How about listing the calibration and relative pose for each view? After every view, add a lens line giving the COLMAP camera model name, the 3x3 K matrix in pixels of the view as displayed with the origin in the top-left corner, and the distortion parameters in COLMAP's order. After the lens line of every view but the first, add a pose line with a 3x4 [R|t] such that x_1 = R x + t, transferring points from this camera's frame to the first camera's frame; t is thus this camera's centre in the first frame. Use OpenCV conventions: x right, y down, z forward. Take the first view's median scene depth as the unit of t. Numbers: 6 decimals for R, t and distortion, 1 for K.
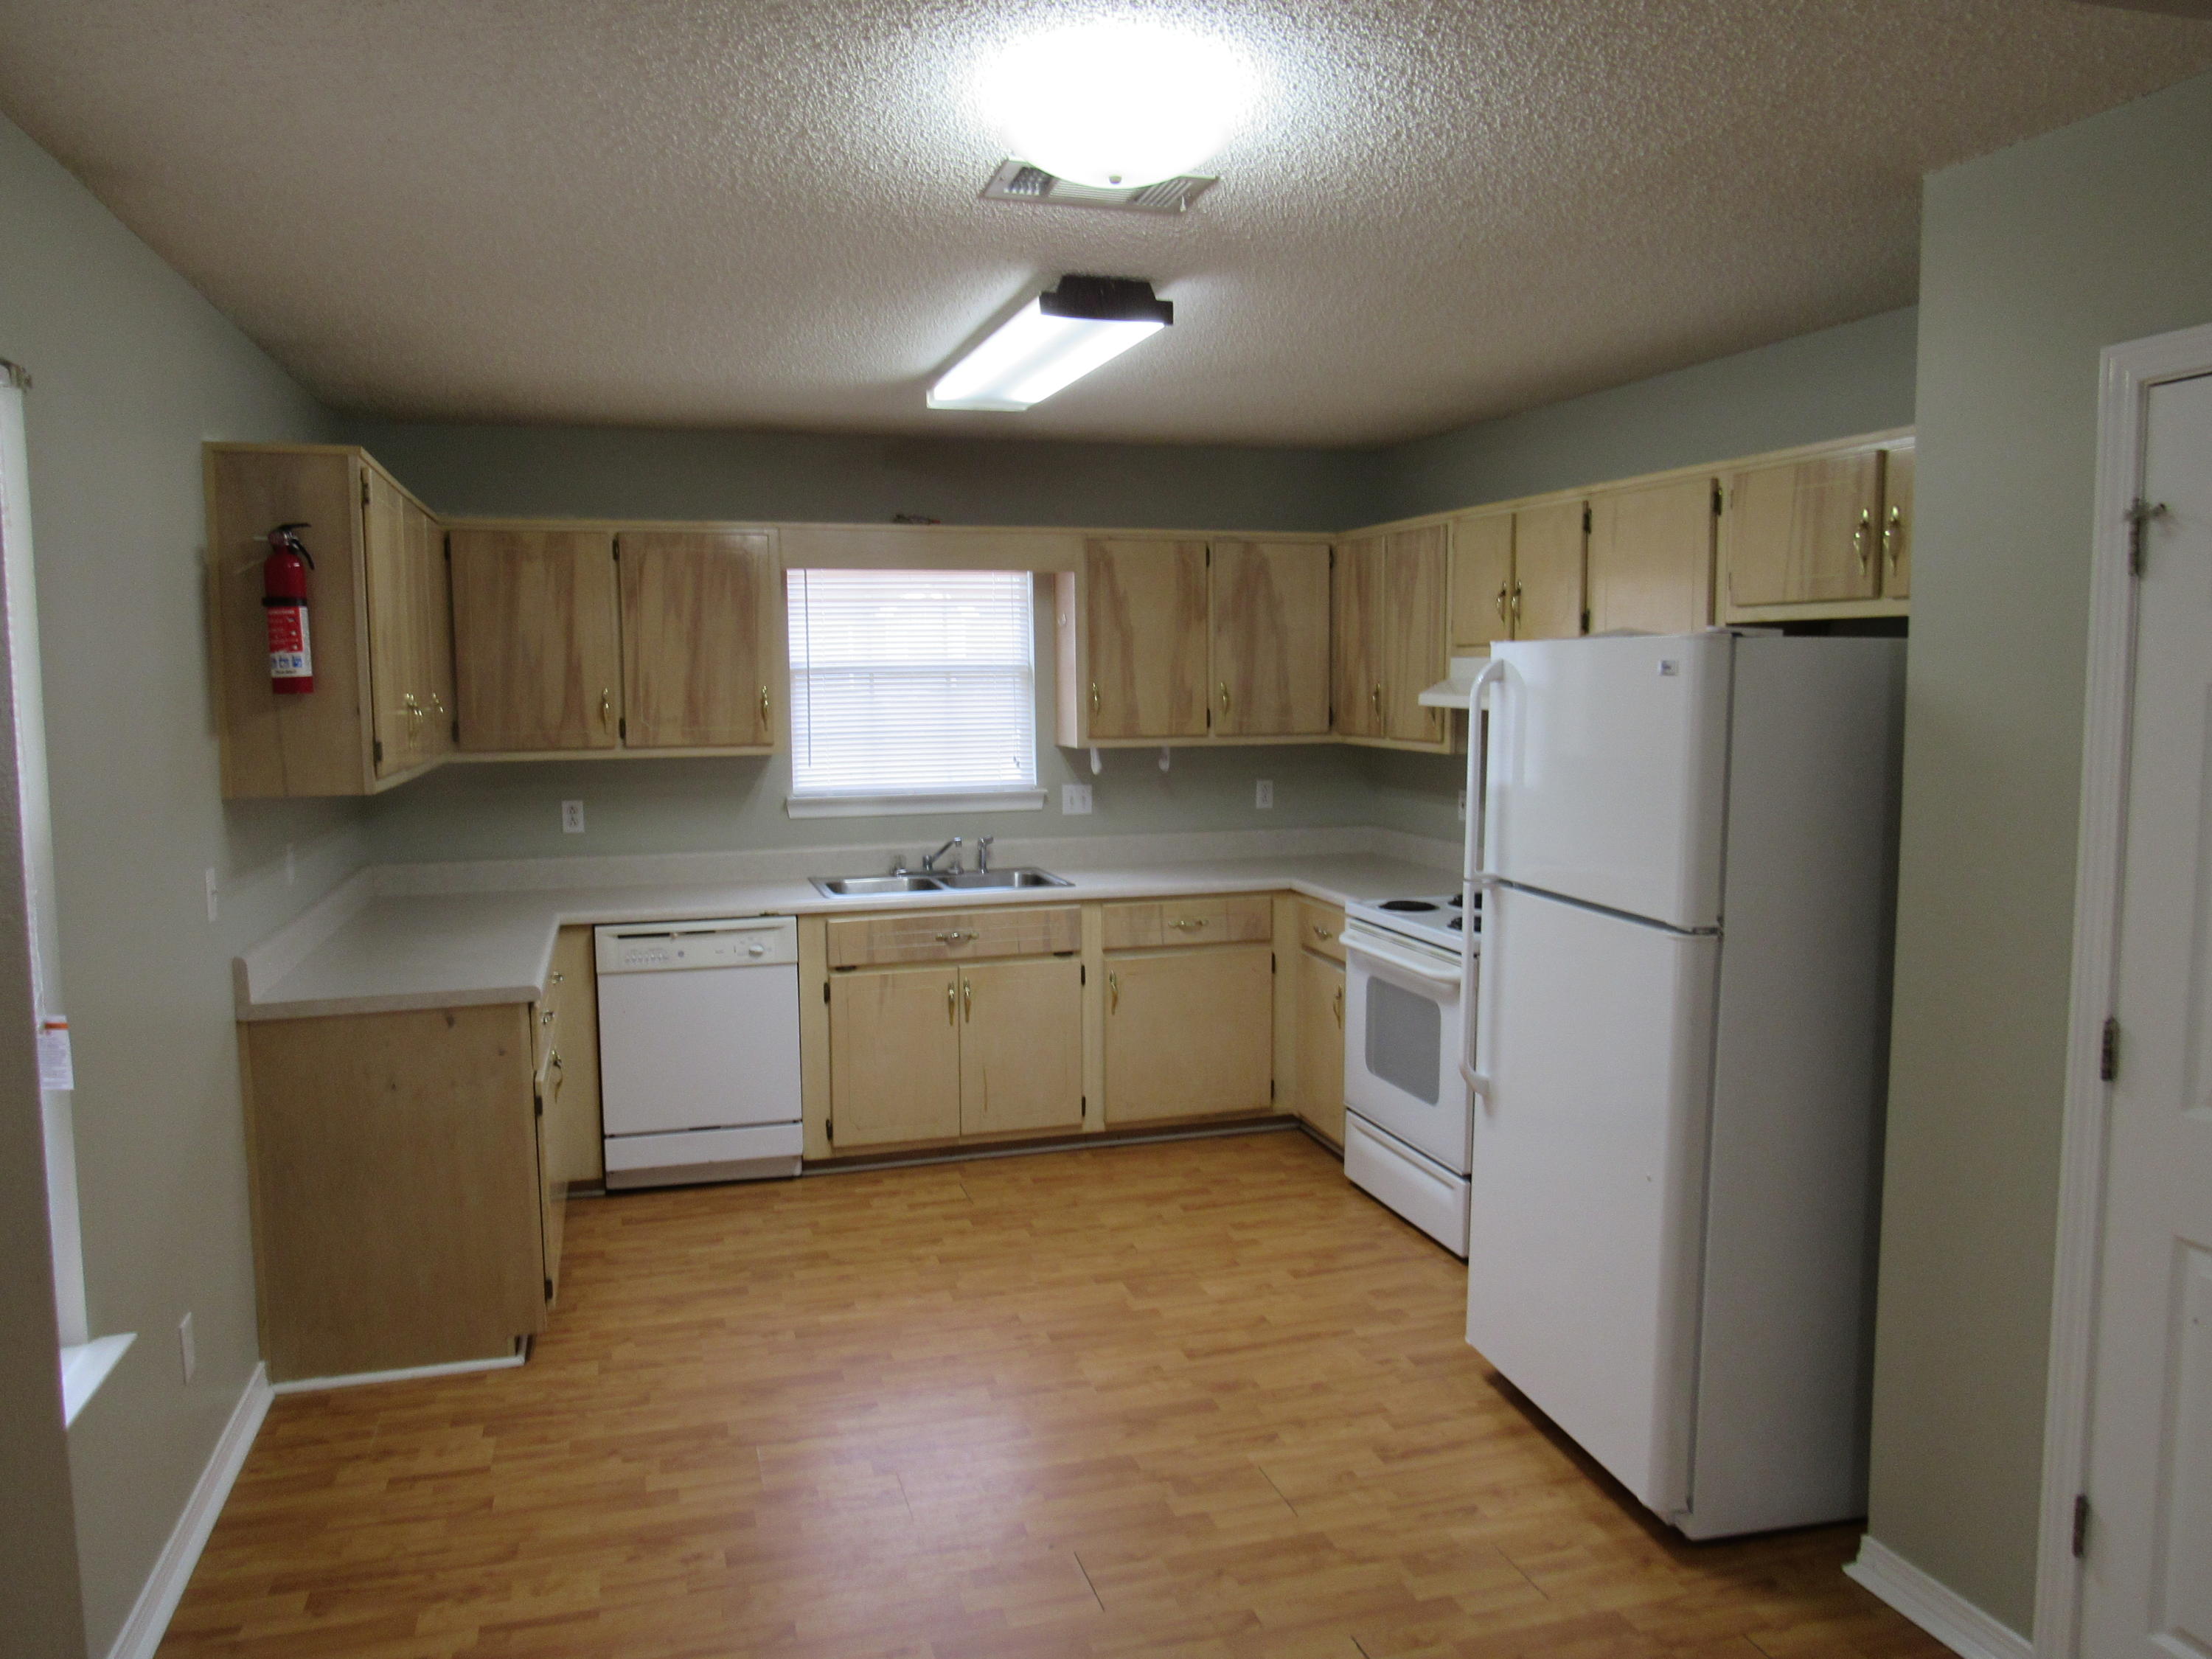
lens RADIAL K [[1584.1, 0, 1094.4], [0, 1584.1, 840.0], [0, 0, 1]] dist [-0.025185, 0.003492]
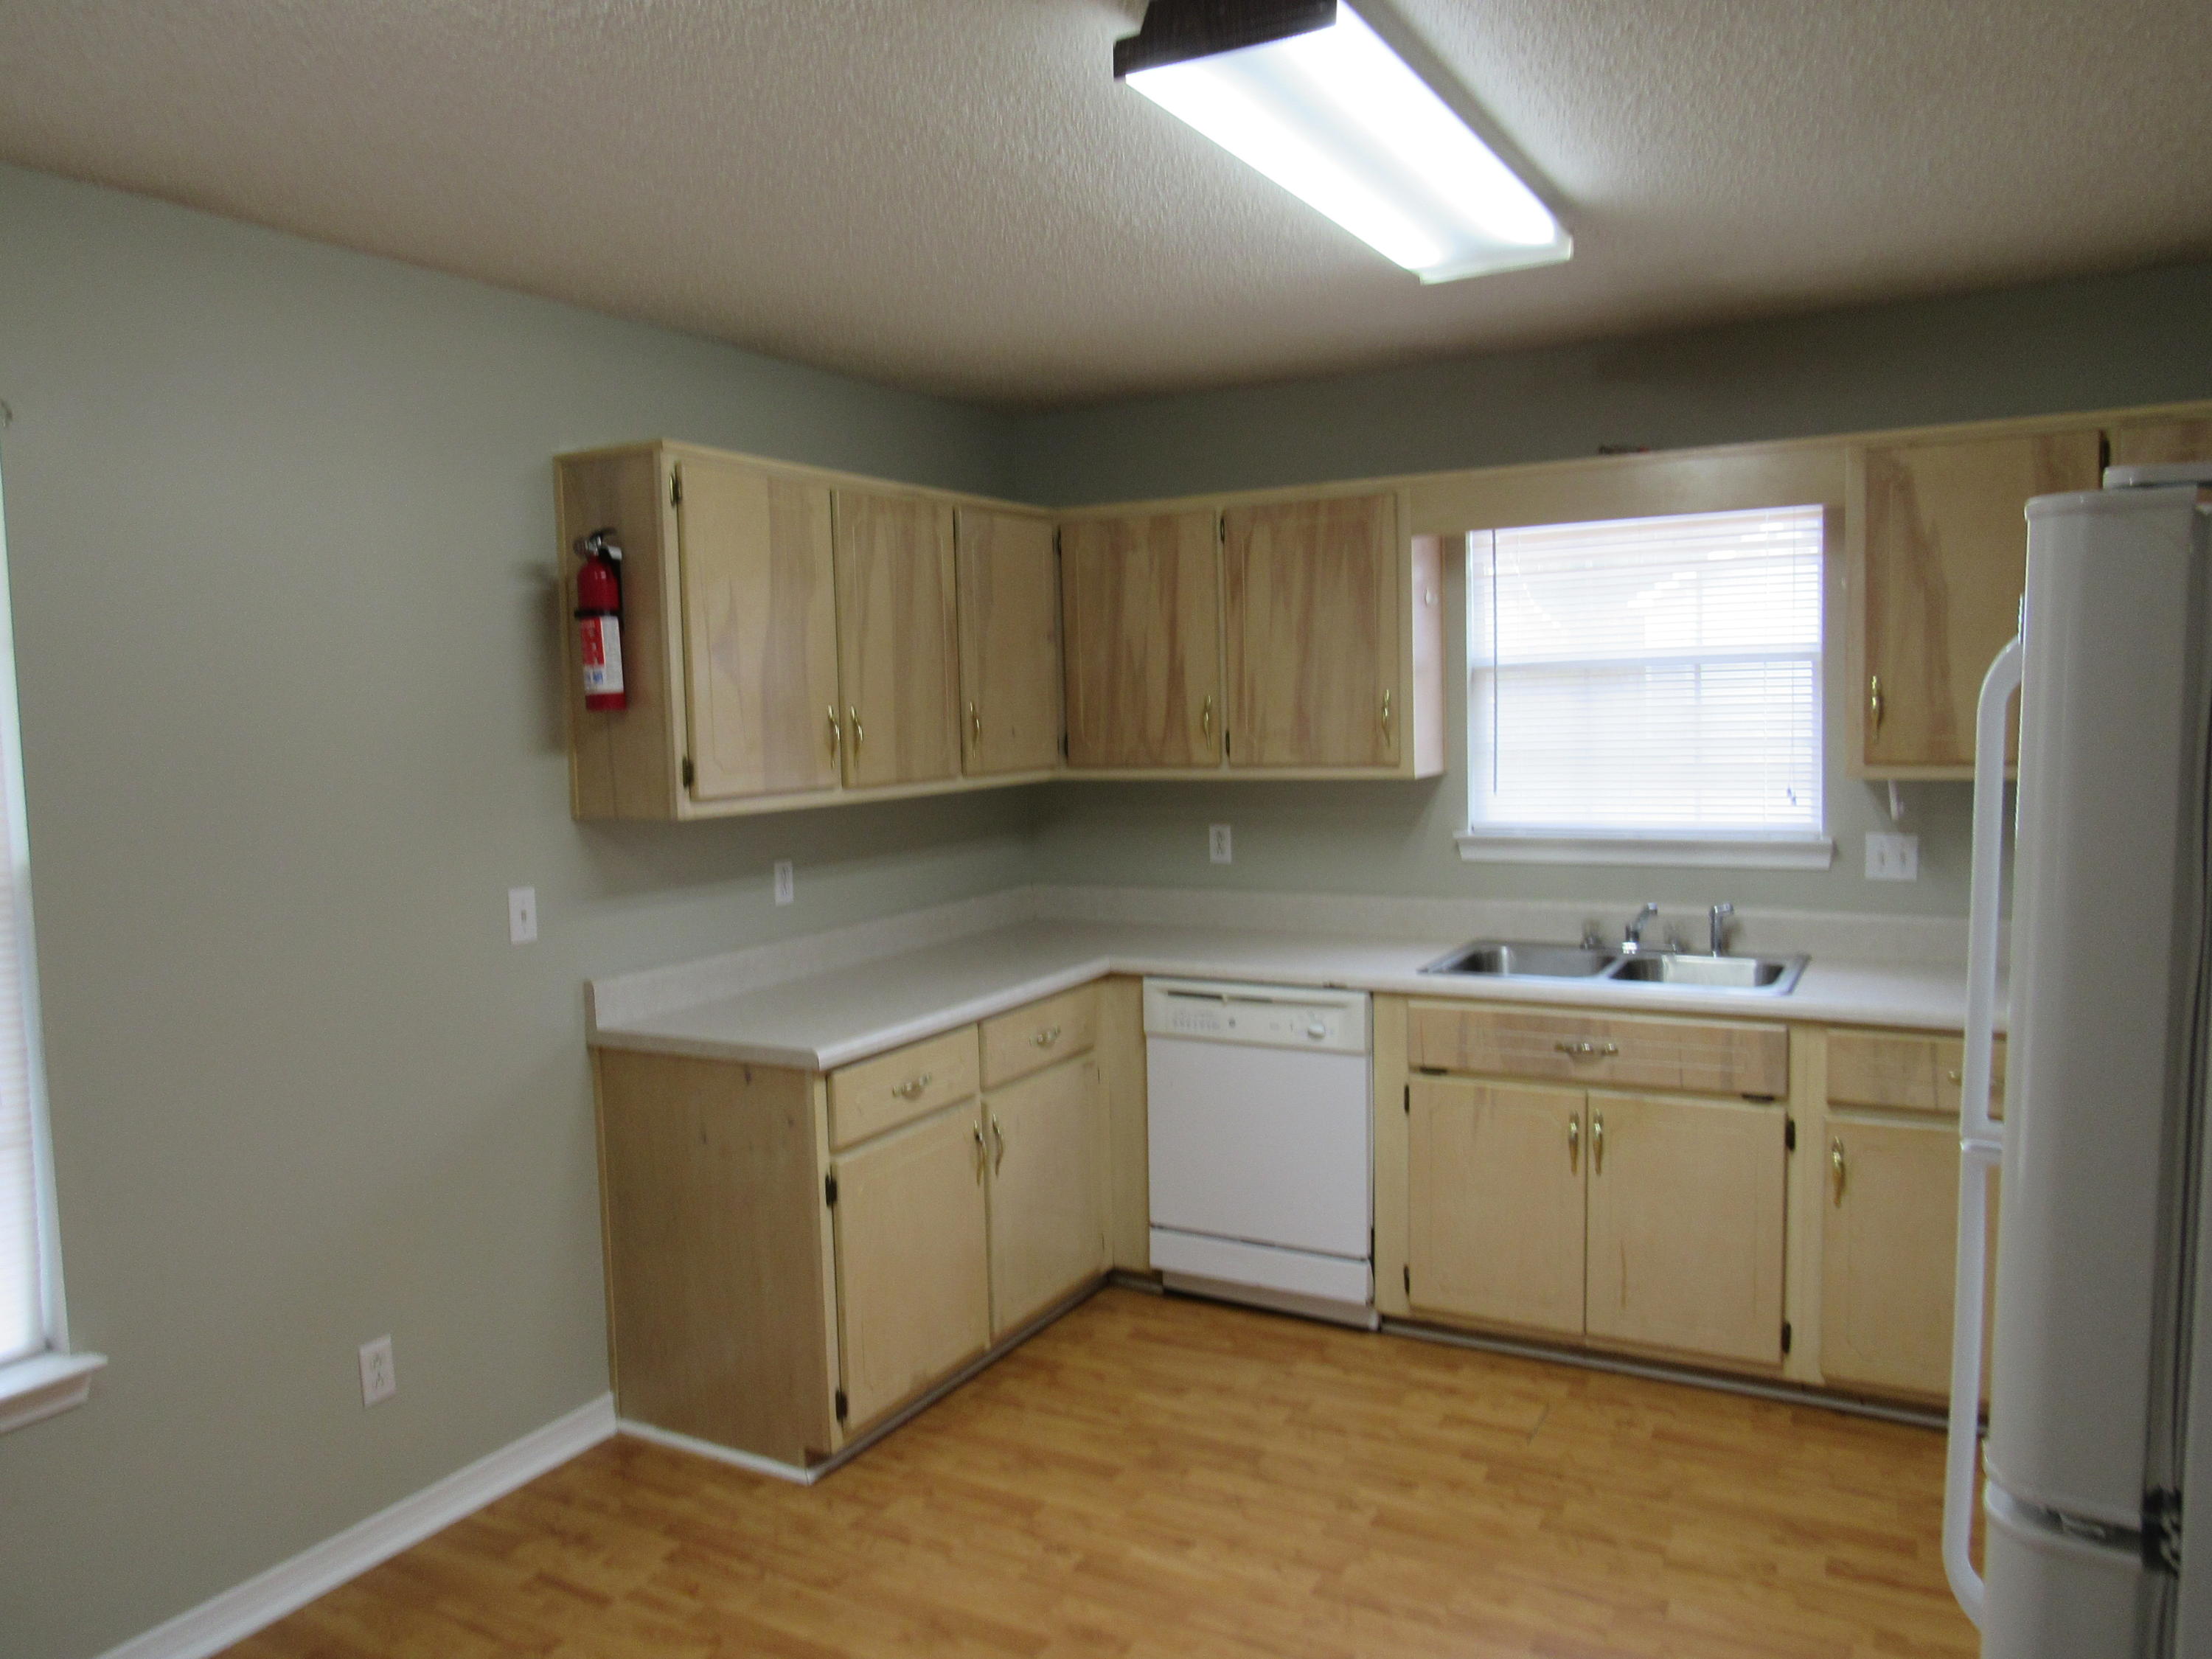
lens RADIAL K [[1584.1, 0, 1094.4], [0, 1584.1, 840.0], [0, 0, 1]] dist [-0.025185, 0.003492]
pose [[0.695025, 0.052249, -0.717085, 0.257071], [-0.051304, 0.998418, 0.023023, -0.035257], [0.717153, 0.020787, 0.696606, 0.369454]]
